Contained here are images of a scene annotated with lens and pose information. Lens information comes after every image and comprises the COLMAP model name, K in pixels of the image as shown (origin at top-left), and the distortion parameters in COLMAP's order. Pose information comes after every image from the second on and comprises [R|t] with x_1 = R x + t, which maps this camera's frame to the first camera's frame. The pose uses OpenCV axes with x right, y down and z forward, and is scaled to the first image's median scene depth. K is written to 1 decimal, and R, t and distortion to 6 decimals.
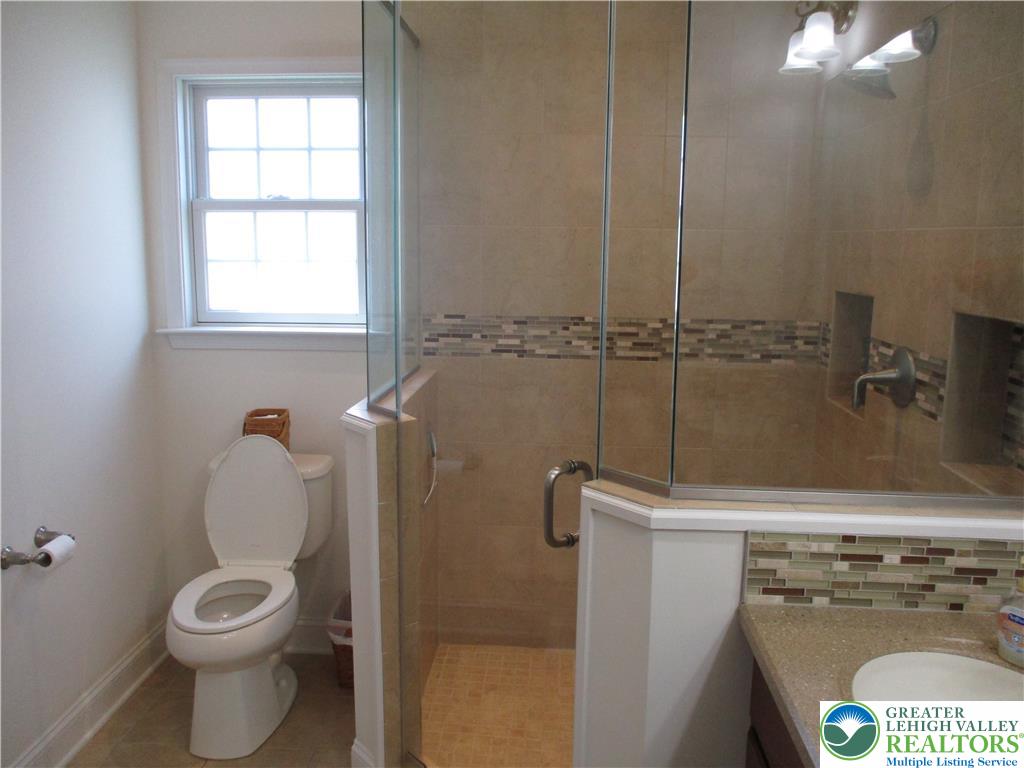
lens RADIAL K [[855.6, 0, 512.6], [0, 855.6, 380.4], [0, 0, 1]] dist [-0.018864, 0.007854]
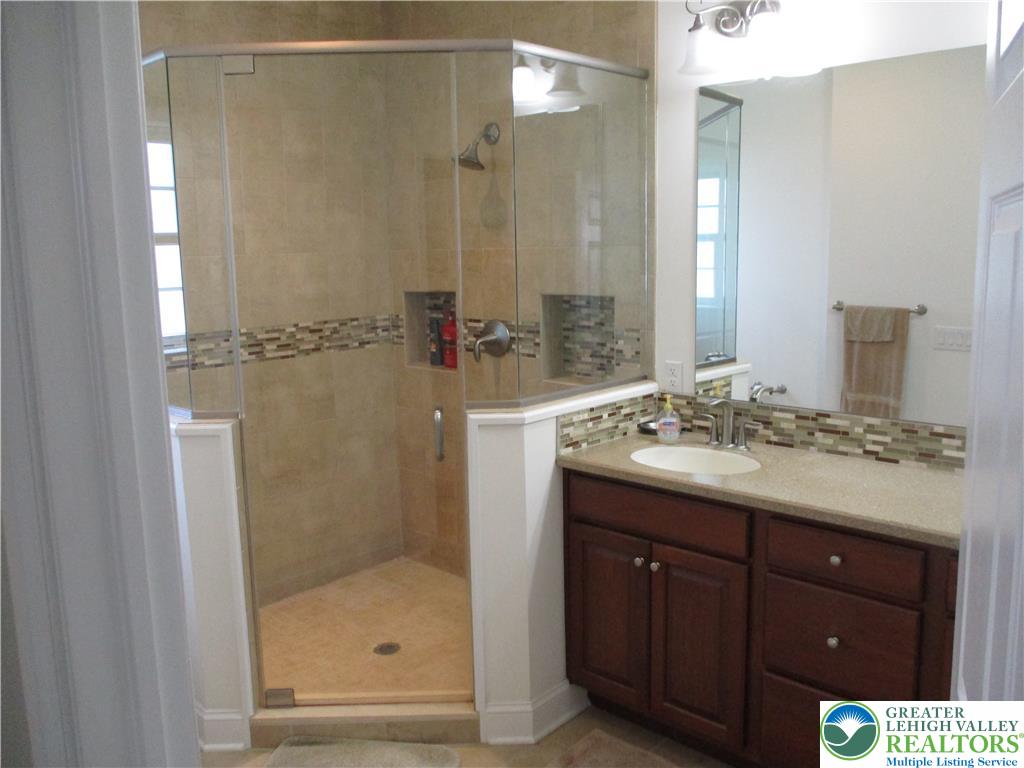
lens RADIAL K [[855.6, 0, 514.8], [0, 855.6, 384.0], [0, 0, 1]] dist [-0.018864, 0.007854]
pose [[0.644899, -0.153735, 0.748646, -0.583419], [0.160264, 0.984983, 0.064212, -0.013010], [-0.747275, 0.078571, 0.659853, -0.082593]]
